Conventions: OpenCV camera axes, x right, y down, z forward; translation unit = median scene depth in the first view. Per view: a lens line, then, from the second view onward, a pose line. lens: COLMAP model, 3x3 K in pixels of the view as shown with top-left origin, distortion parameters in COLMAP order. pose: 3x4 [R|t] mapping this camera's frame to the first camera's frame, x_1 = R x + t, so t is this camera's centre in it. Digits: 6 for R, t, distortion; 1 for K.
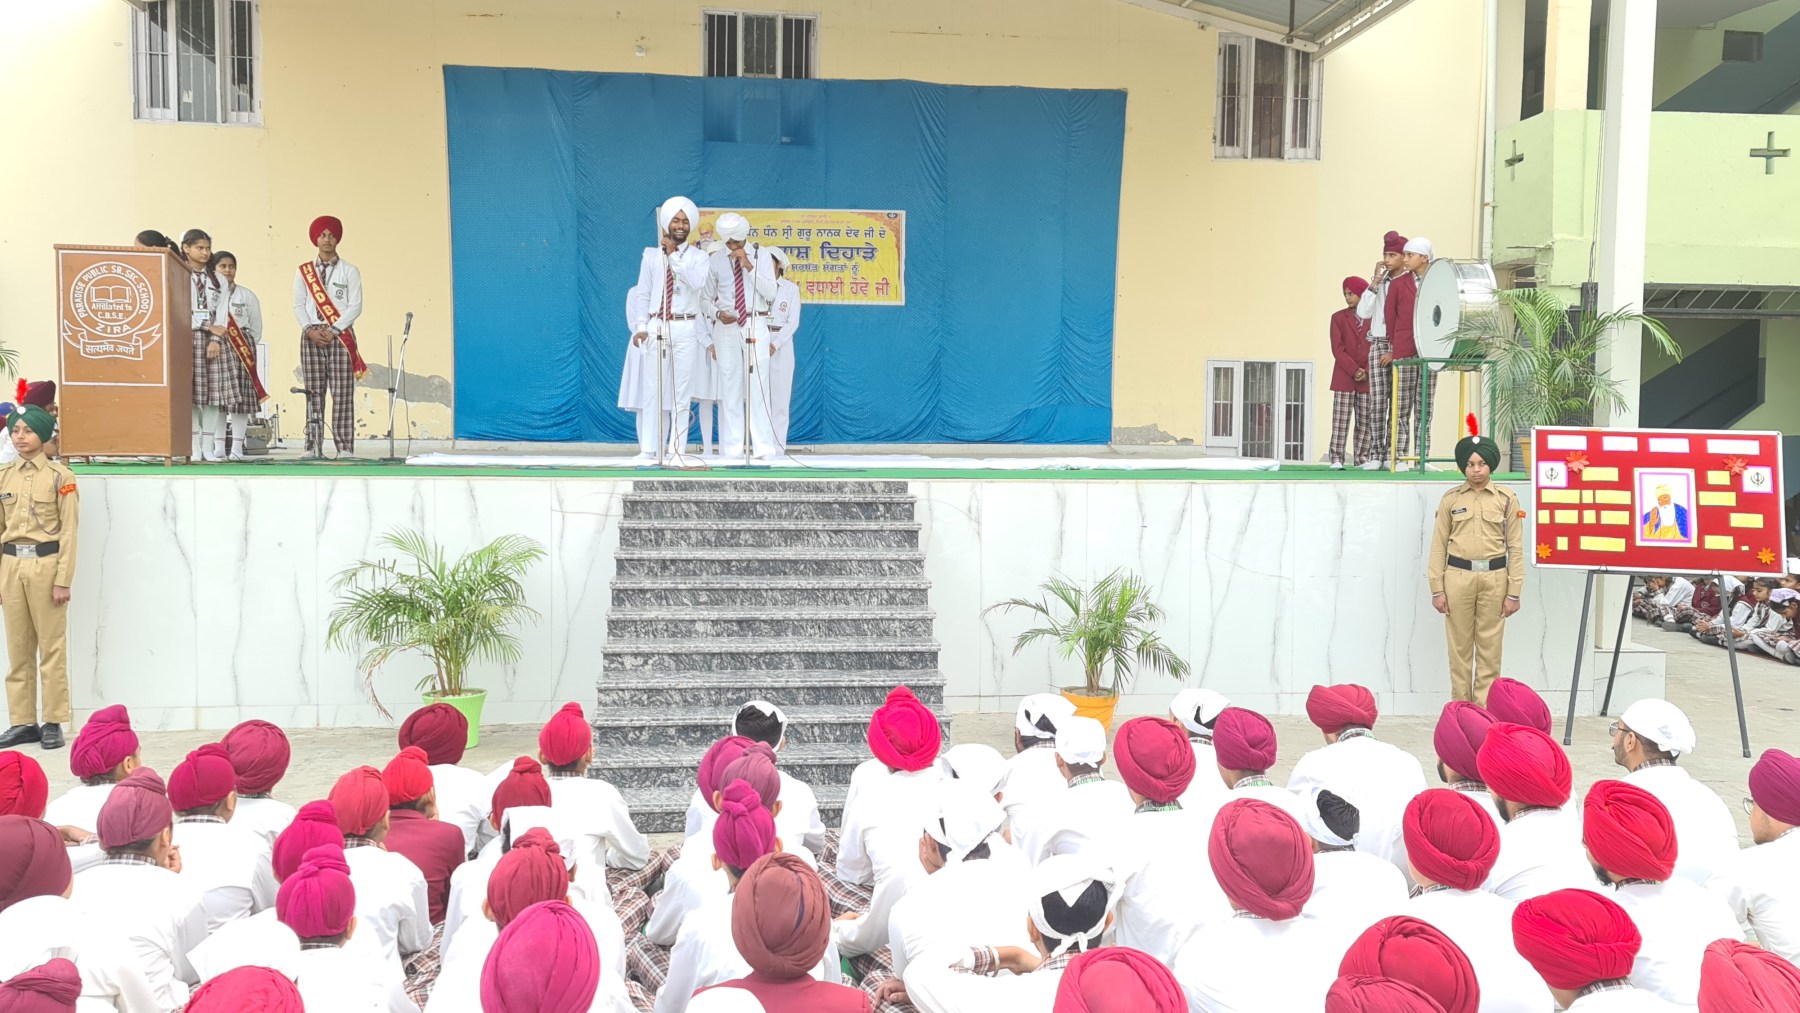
lens RADIAL K [[1379.0, 0, 900.0], [0, 1379.0, 506.5], [0, 0, 1]] dist [0.054163, -0.005749]
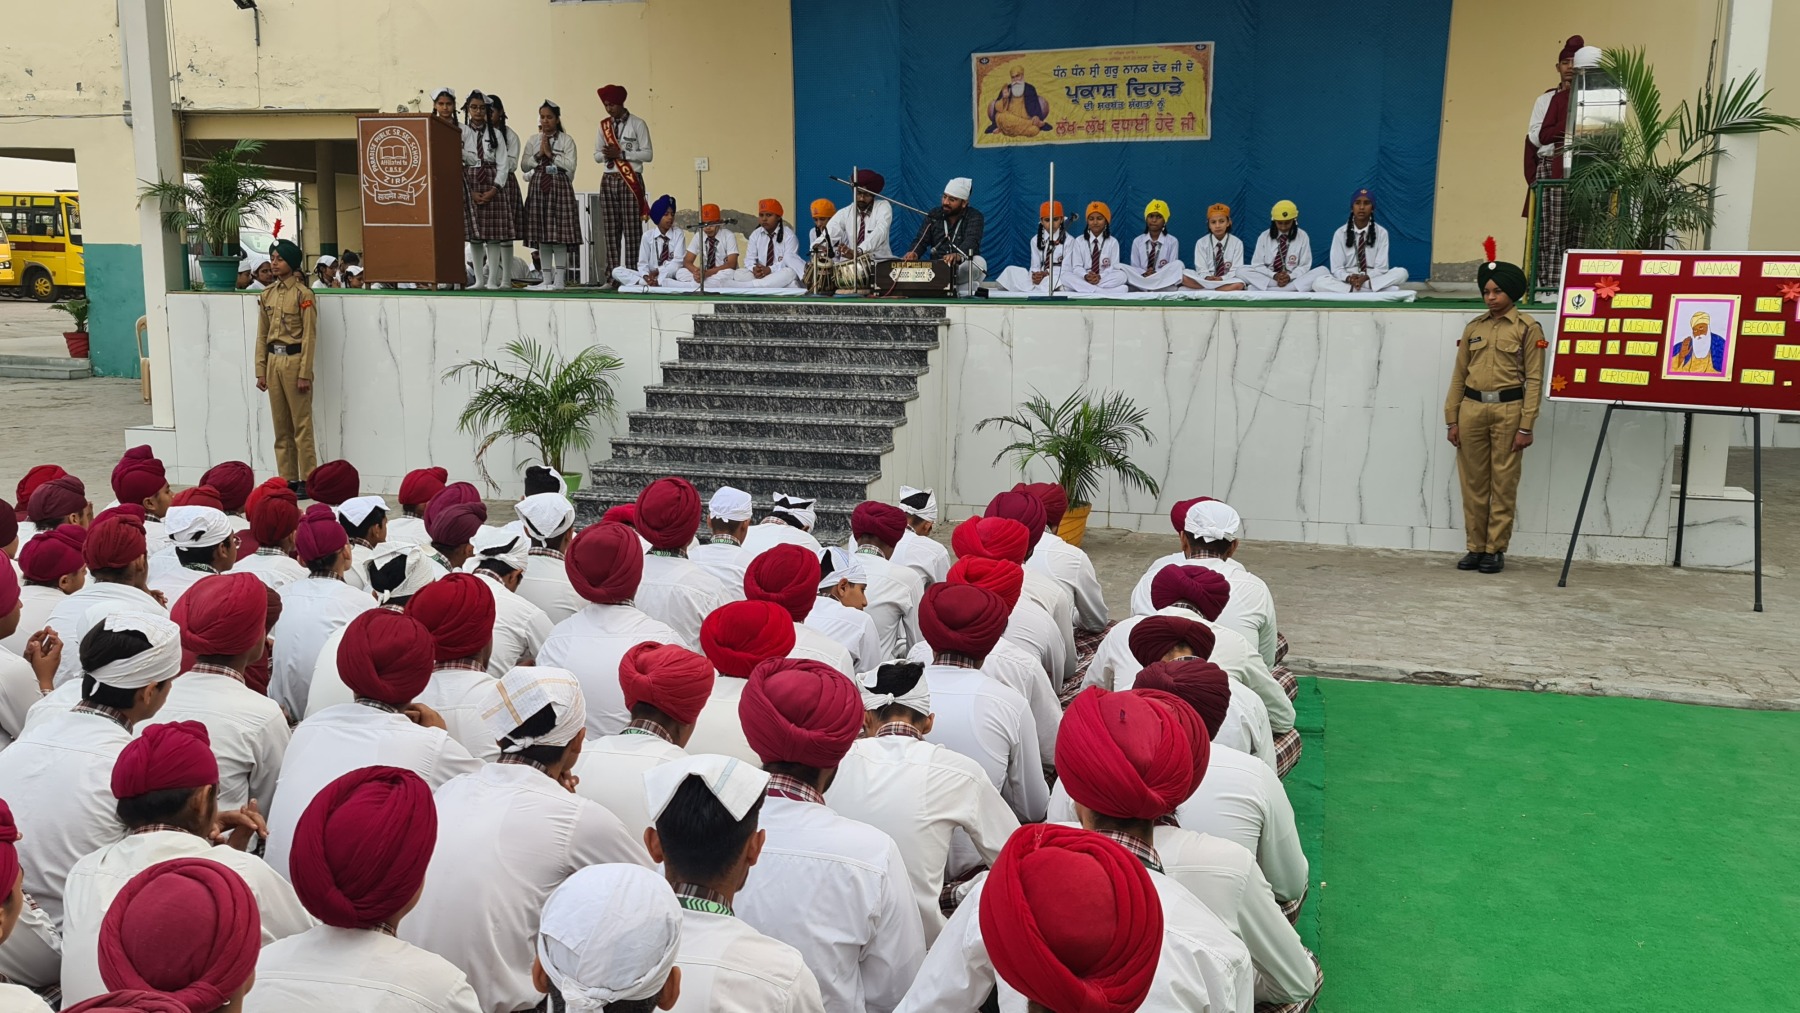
lens RADIAL K [[1321.3, 0, 909.7], [0, 1321.3, 504.3], [0, 0, 1]] dist [0.045080, 0.001355]
pose [[0.943851, 0.056695, -0.325471, 0.344586], [-0.018262, 0.992612, 0.119951, 0.012735], [0.329867, -0.107272, 0.937913, -0.006669]]
